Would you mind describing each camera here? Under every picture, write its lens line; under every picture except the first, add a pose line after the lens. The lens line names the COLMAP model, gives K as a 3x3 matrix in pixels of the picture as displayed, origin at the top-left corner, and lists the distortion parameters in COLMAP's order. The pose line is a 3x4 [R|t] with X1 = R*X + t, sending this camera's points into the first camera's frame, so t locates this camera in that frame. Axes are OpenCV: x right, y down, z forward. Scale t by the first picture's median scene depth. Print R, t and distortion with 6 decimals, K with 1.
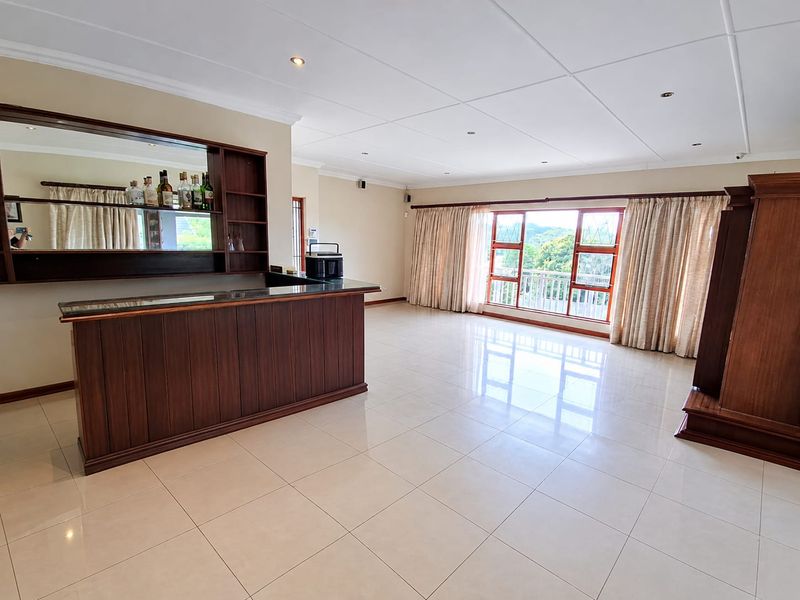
lens RADIAL K [[395.0, 0, 399.5], [0, 395.0, 314.2], [0, 0, 1]] dist [0.001737, 0.000738]
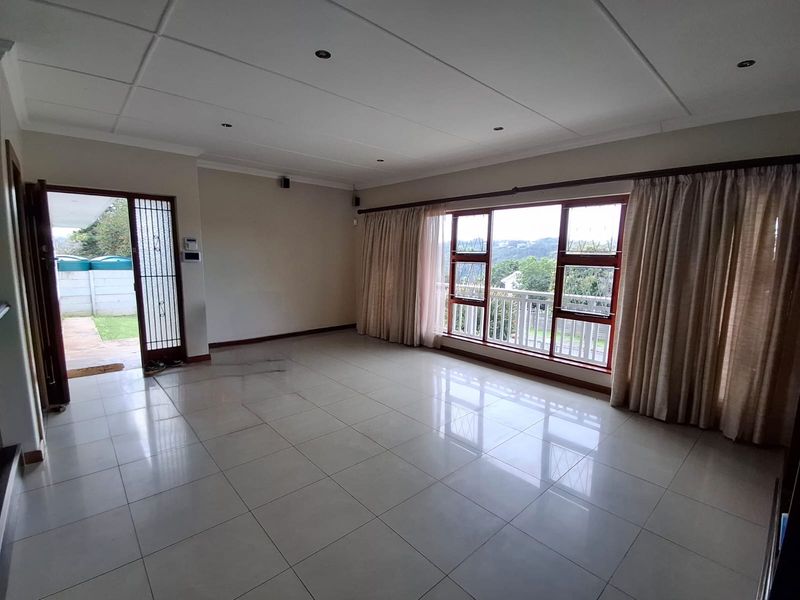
lens RADIAL K [[370.9, 0, 405.9], [0, 370.9, 312.1], [0, 0, 1]] dist [-0.002017, -0.000860]
pose [[0.996831, -0.004739, -0.079412, 0.227875], [0.001592, 0.999213, -0.039634, -0.048965], [0.079538, 0.039382, 0.996054, 0.336478]]
